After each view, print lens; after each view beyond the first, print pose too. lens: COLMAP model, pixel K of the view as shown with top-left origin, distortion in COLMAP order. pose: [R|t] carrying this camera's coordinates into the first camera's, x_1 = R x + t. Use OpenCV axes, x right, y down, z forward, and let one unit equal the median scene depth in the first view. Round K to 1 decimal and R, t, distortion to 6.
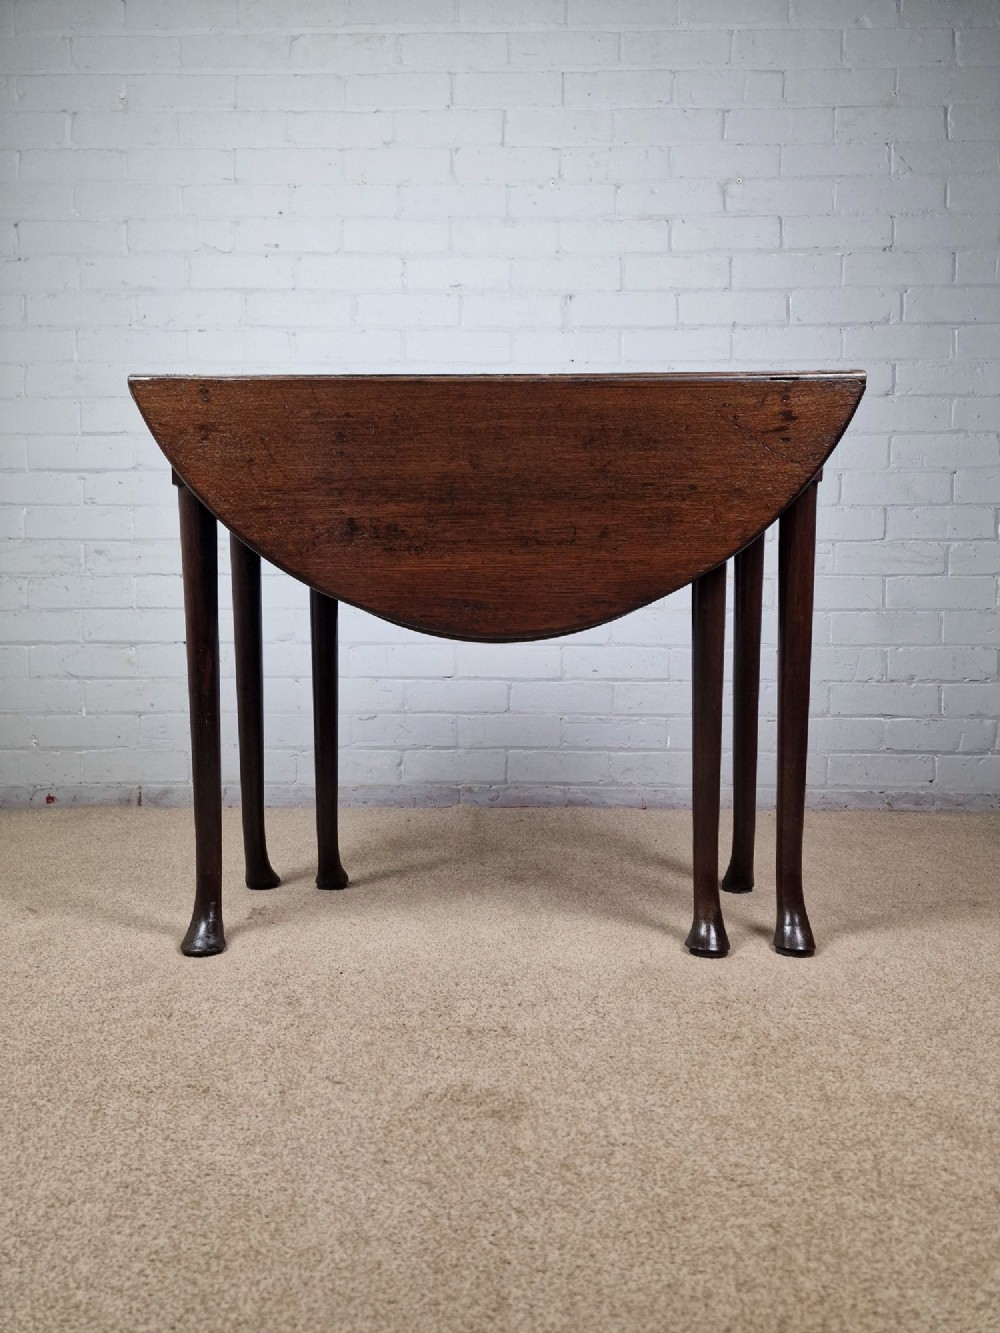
lens RADIAL K [[887.9, 0, 499.9], [0, 887.9, 673.0], [0, 0, 1]] dist [0.067624, -0.055898]
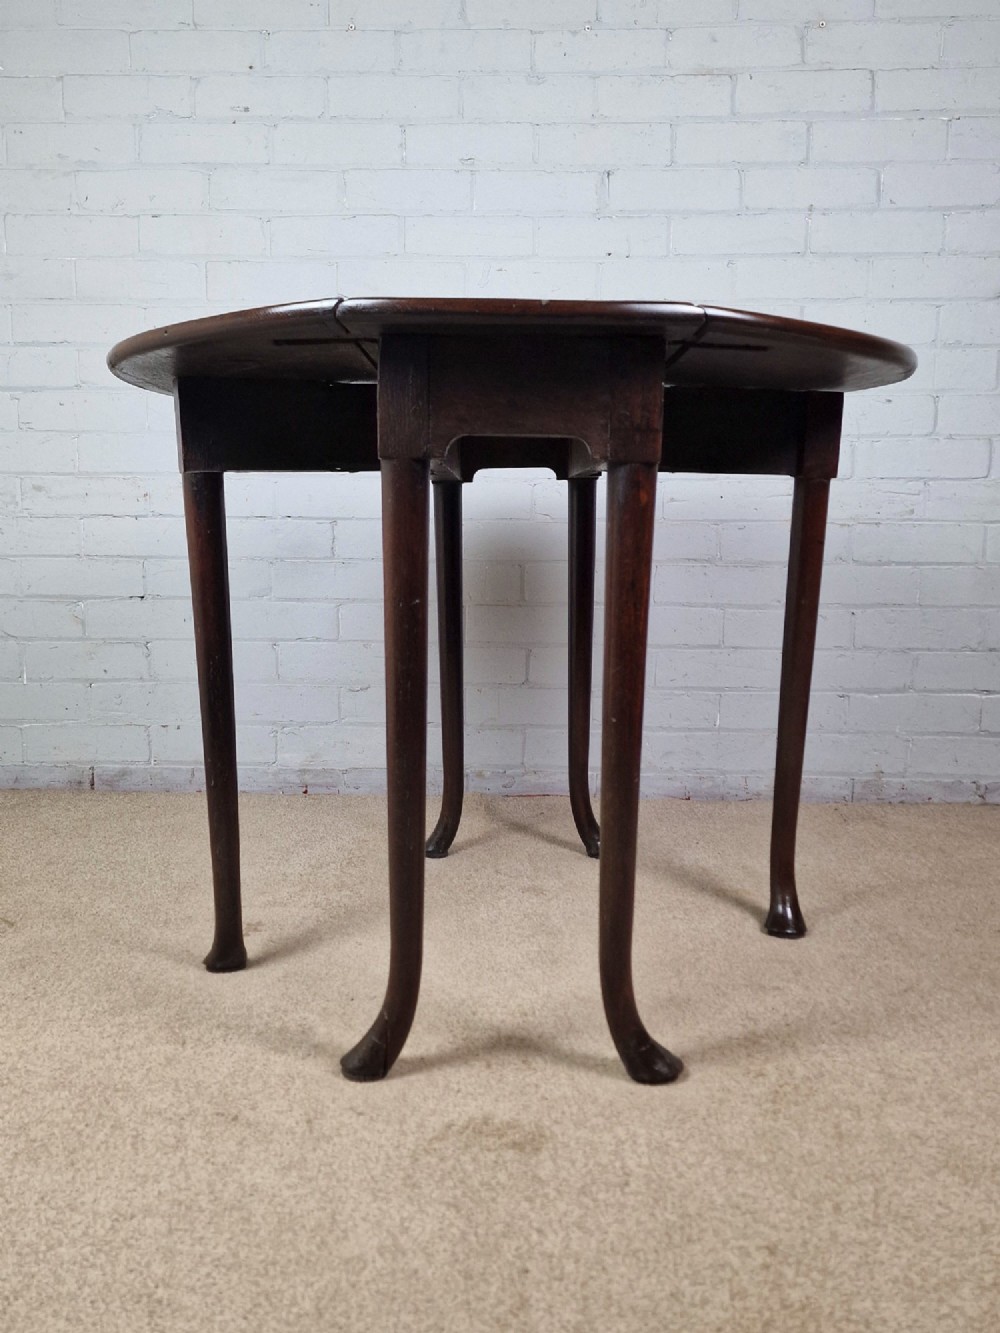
lens RADIAL K [[1208.0, 0, 486.0], [0, 1208.0, 666.0], [0, 0, 1]] dist [0.056394, -0.022151]
pose [[0.999754, 0.007332, -0.020938, -0.014287], [-0.005595, 0.996633, 0.081806, -0.171130], [0.021467, -0.081668, 0.996428, -0.346109]]
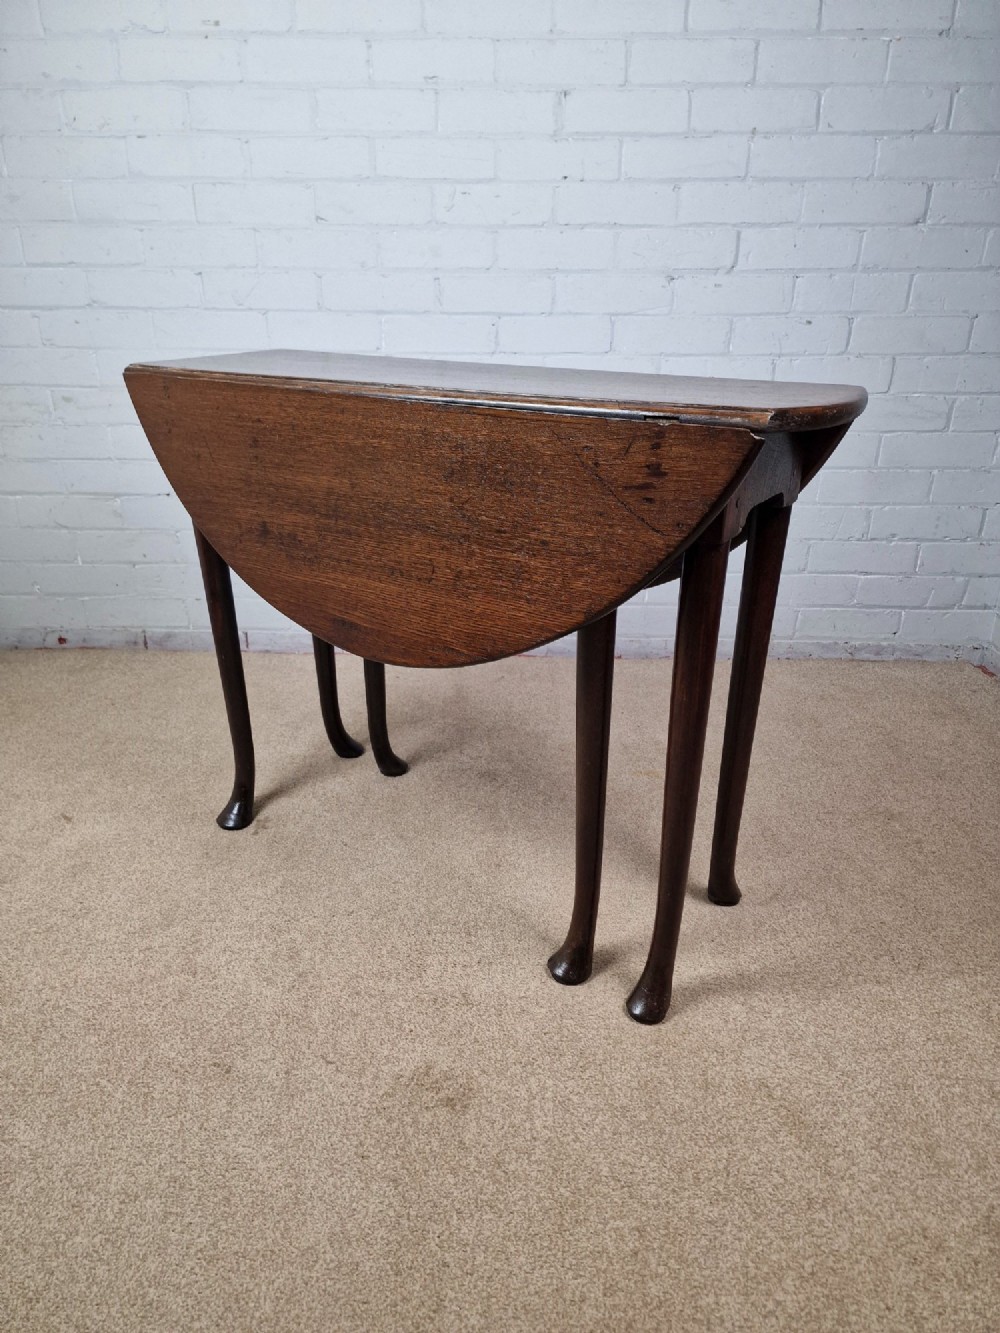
lens RADIAL K [[887.9, 0, 495.6], [0, 887.9, 670.5], [0, 0, 1]] dist [0.069099, -0.057146]
pose [[0.999897, 0.008736, -0.011422, 0.069603], [-0.004111, 0.934820, 0.355098, -0.546846], [0.013780, -0.355015, 0.934759, -0.001156]]
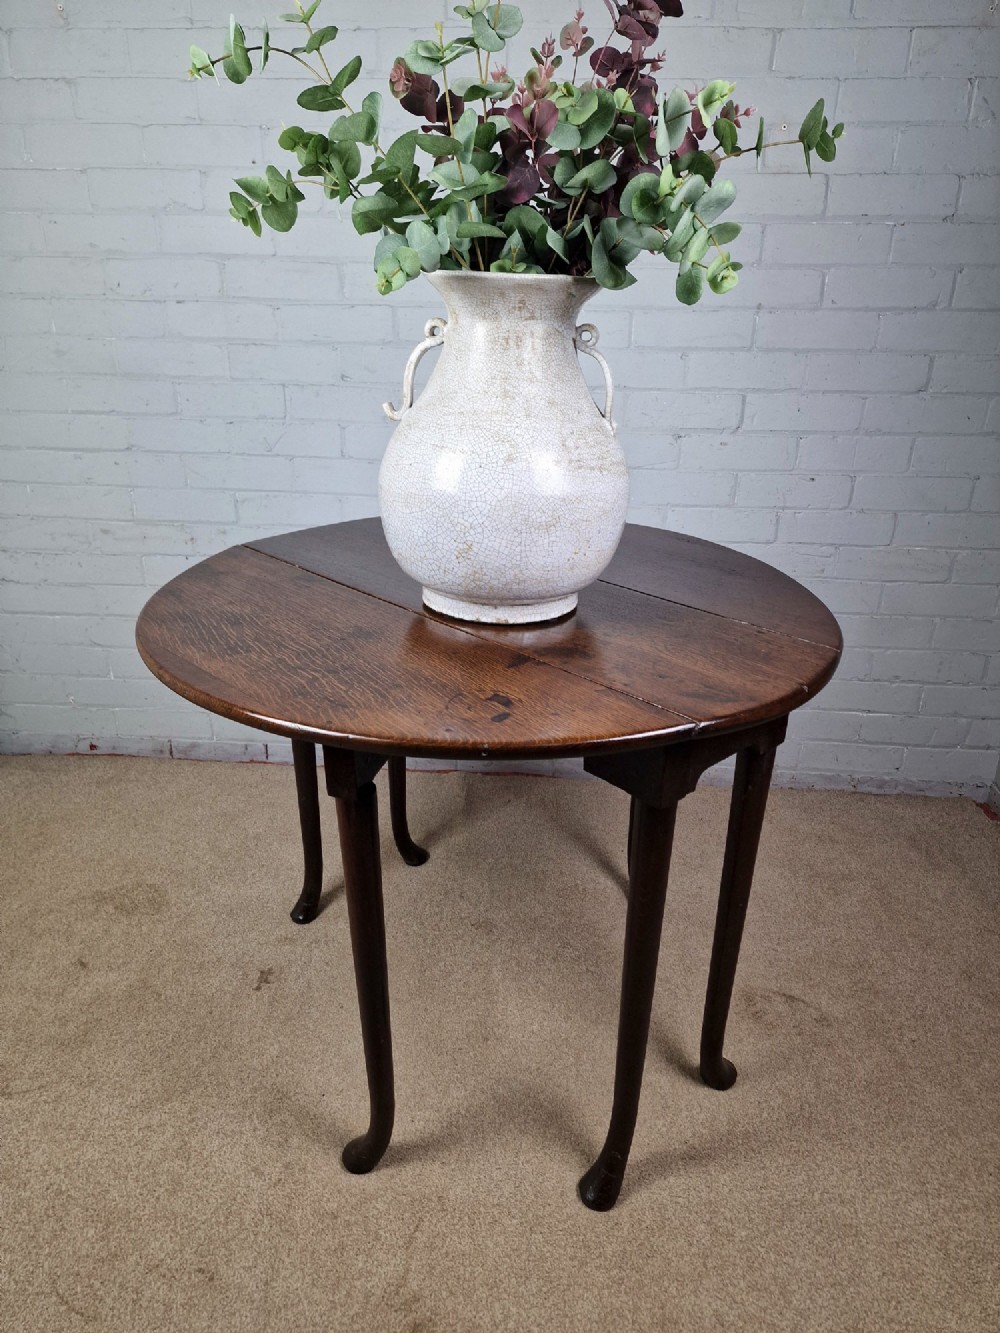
lens RADIAL K [[884.7, 0, 498.3], [0, 884.7, 663.7], [0, 0, 1]] dist [0.069220, -0.055555]
pose [[0.998079, 0.036051, -0.050379, 0.149204], [-0.016768, 0.940086, 0.340525, -0.913049], [0.059637, -0.339026, 0.938885, 0.050818]]
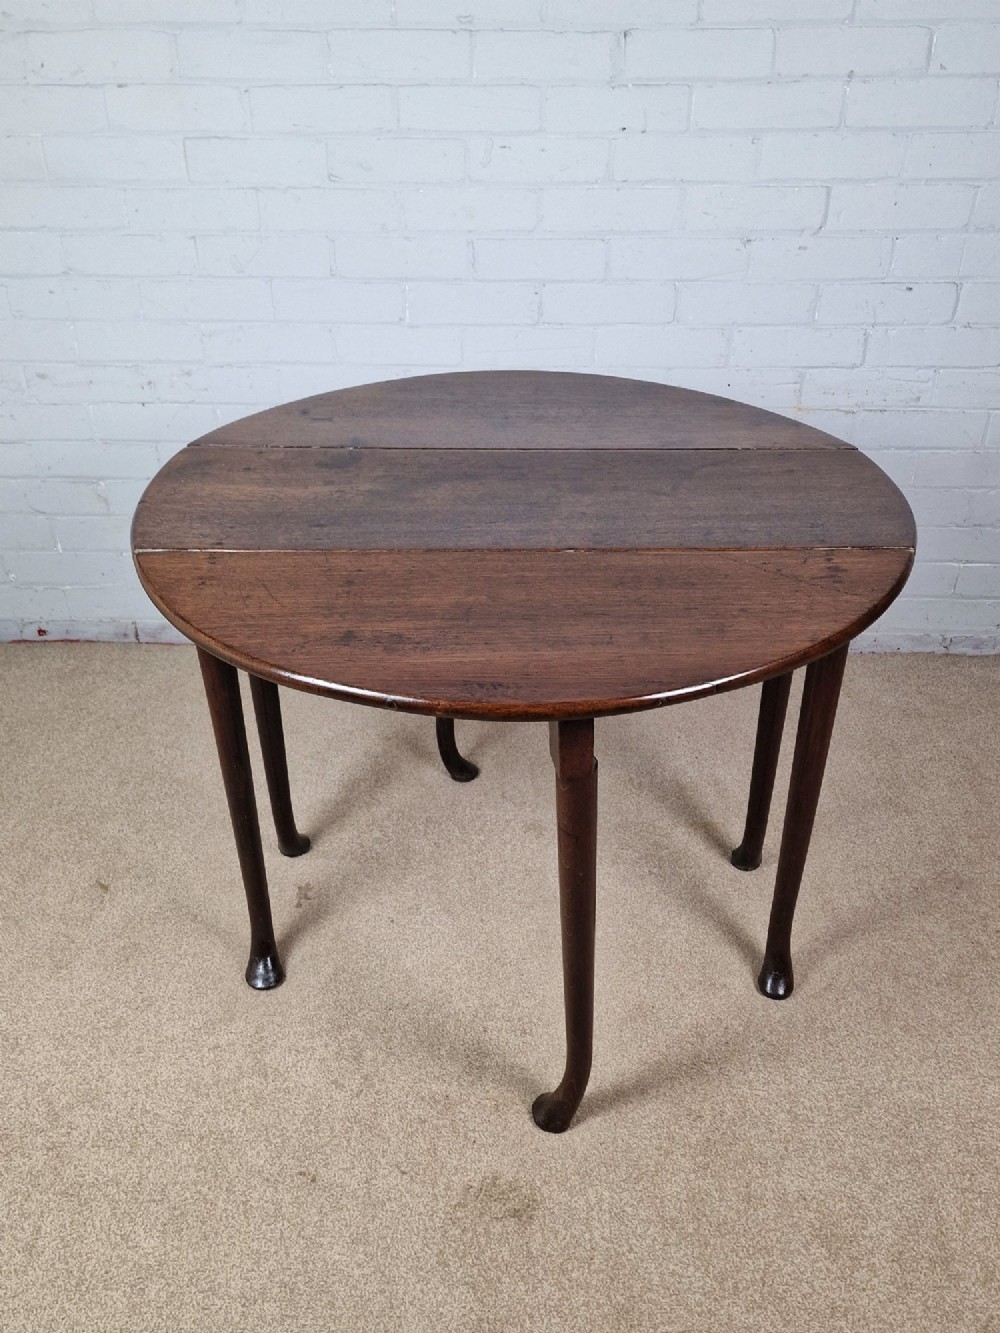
lens RADIAL K [[1213.9, 0, 482.7], [0, 1213.9, 656.2], [0, 0, 1]] dist [0.054584, -0.019917]
pose [[0.999522, 0.007011, -0.030121, -0.005523], [0.009102, 0.864134, 0.503179, -1.254361], [0.029556, -0.503212, 0.863657, -0.258467]]
